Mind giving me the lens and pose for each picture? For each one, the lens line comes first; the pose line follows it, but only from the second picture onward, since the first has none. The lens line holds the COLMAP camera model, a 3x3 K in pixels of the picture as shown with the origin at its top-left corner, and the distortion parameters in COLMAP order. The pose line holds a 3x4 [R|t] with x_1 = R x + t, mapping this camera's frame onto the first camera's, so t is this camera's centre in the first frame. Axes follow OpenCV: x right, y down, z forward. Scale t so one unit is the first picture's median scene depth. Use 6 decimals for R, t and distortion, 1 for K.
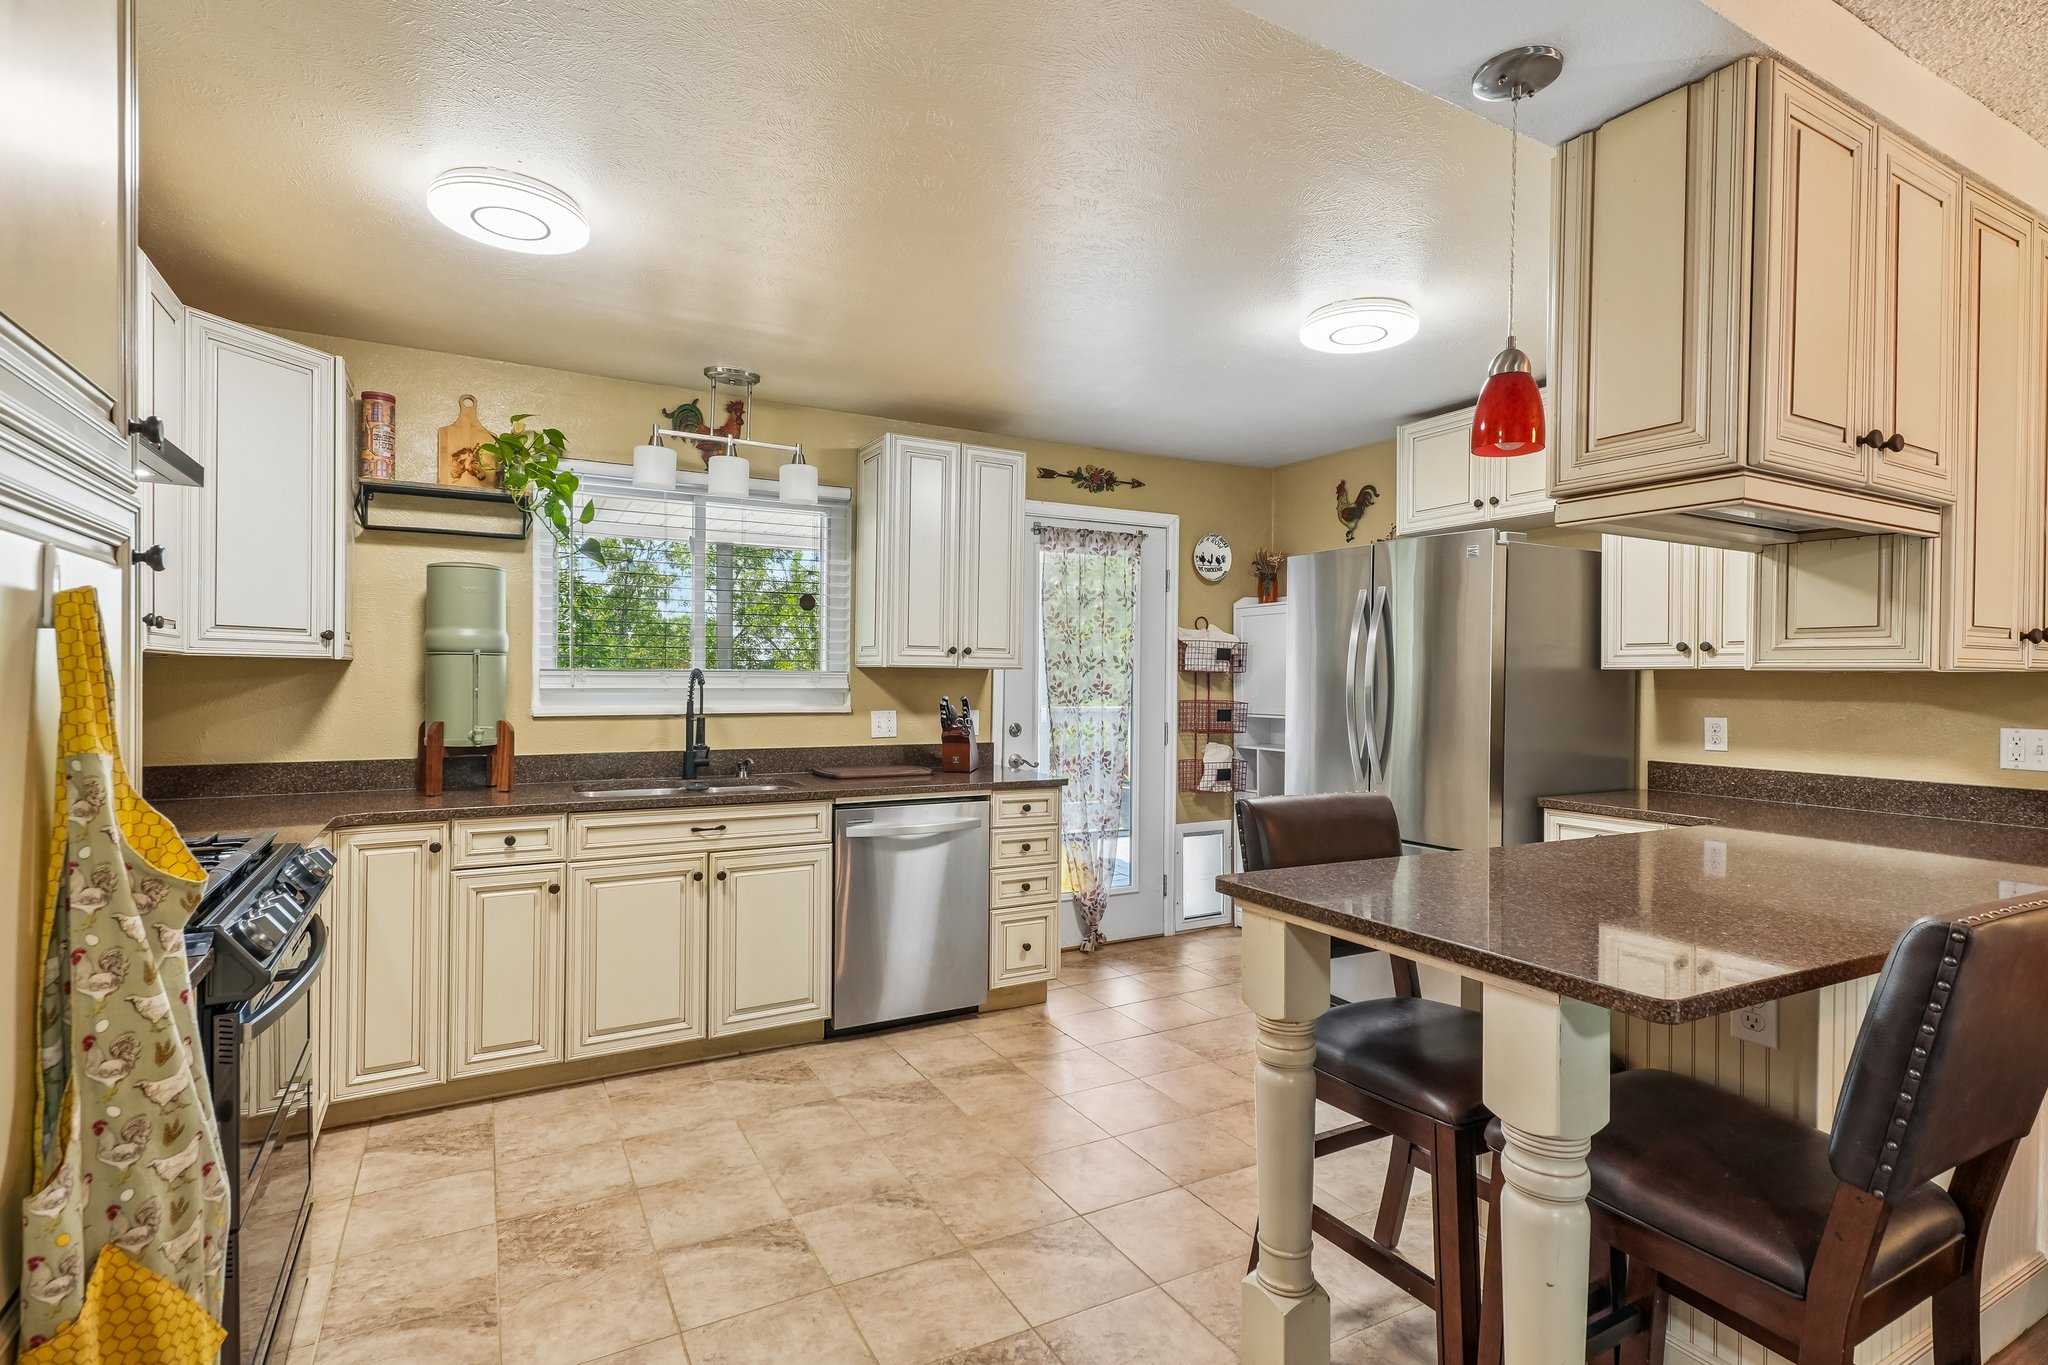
lens RADIAL K [[989.3, 0, 1035.5], [0, 989.3, 678.3], [0, 0, 1]] dist [0.017842, -0.002454]
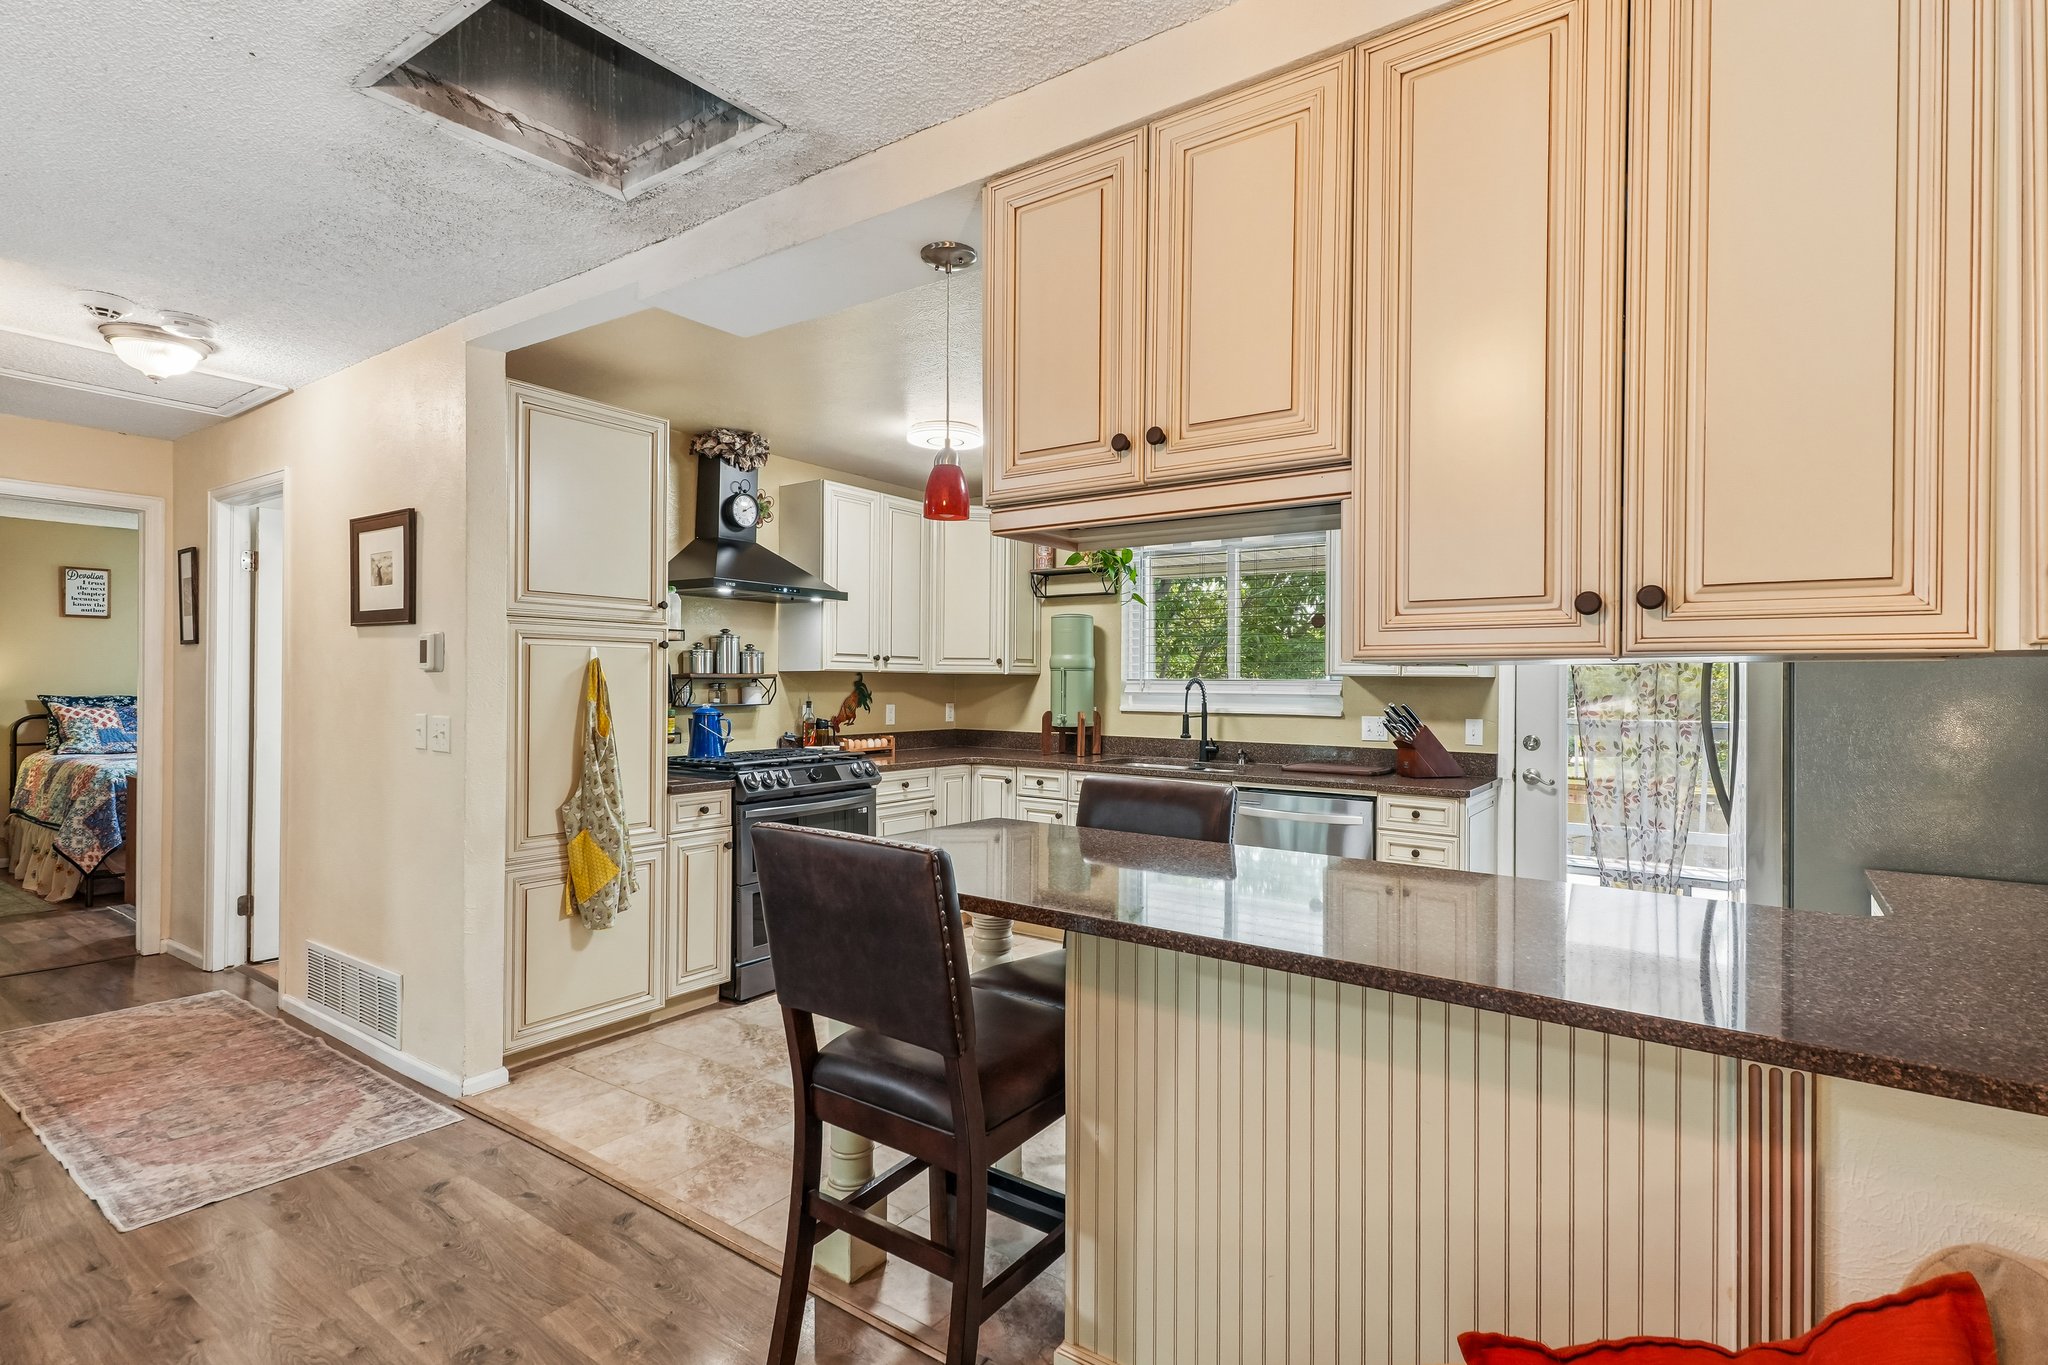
lens RADIAL K [[989.3, 0, 1022.3], [0, 989.3, 685.0], [0, 0, 1]] dist [0.017842, -0.002454]
pose [[0.428599, -0.003403, -0.903488, 0.743821], [-0.003817, 0.999977, -0.005577, 0.007611], [0.903487, 0.005839, 0.428576, 0.205446]]
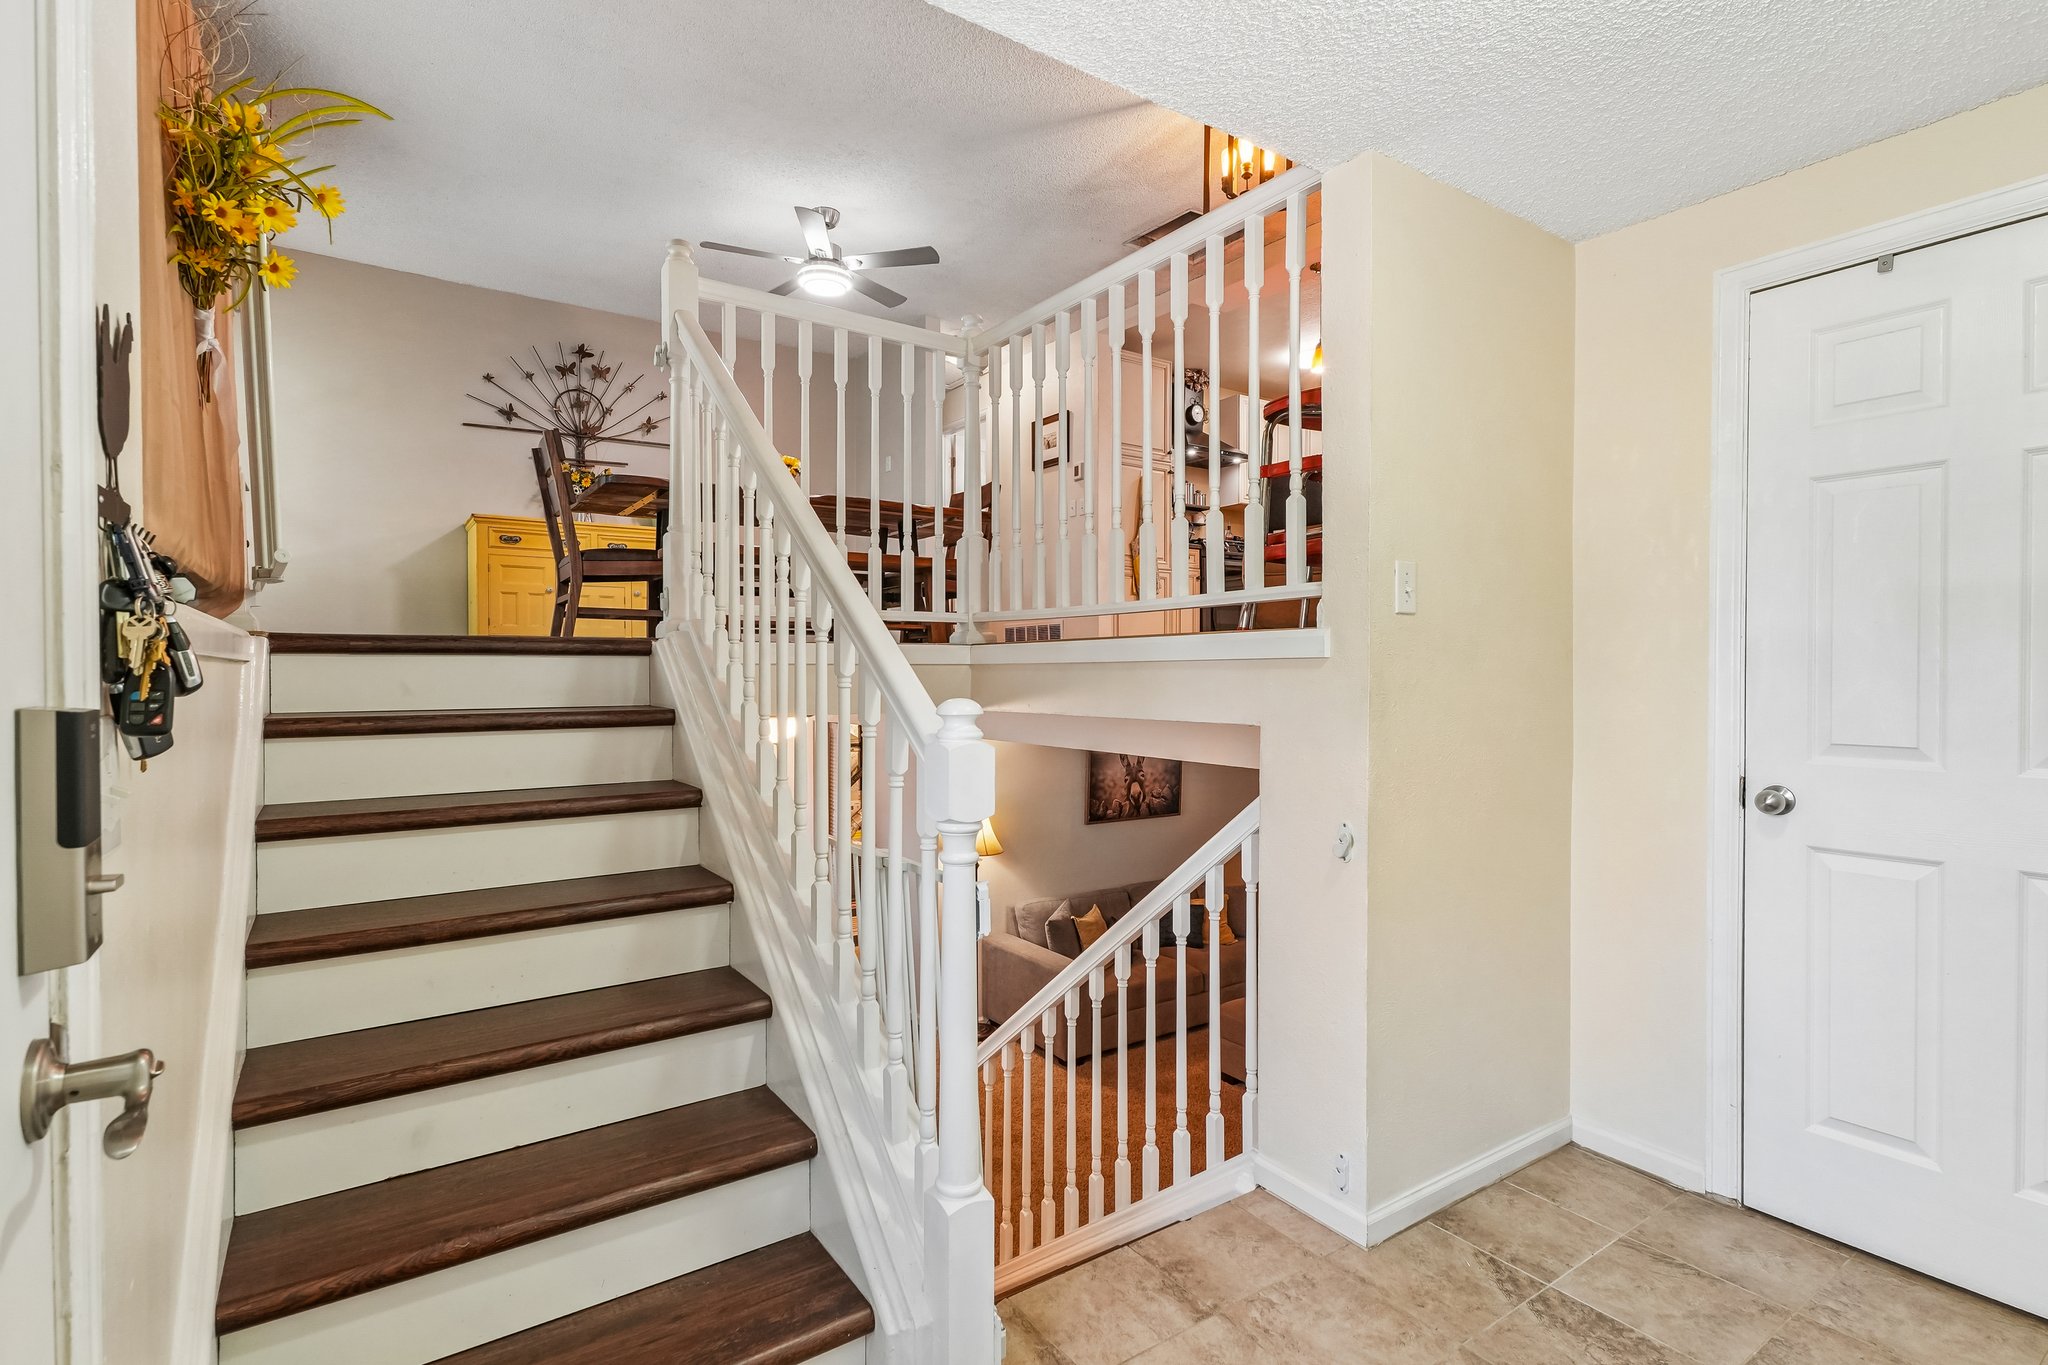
lens RADIAL K [[989.3, 0, 1031.0], [0, 989.3, 671.7], [0, 0, 1]] dist [0.017842, -0.002454]
pose [[0.106366, -0.011207, -0.994264, 1.636019], [0.001305, 0.999937, -0.011131, 0.380213], [0.994326, -0.000113, 0.106374, -0.177507]]
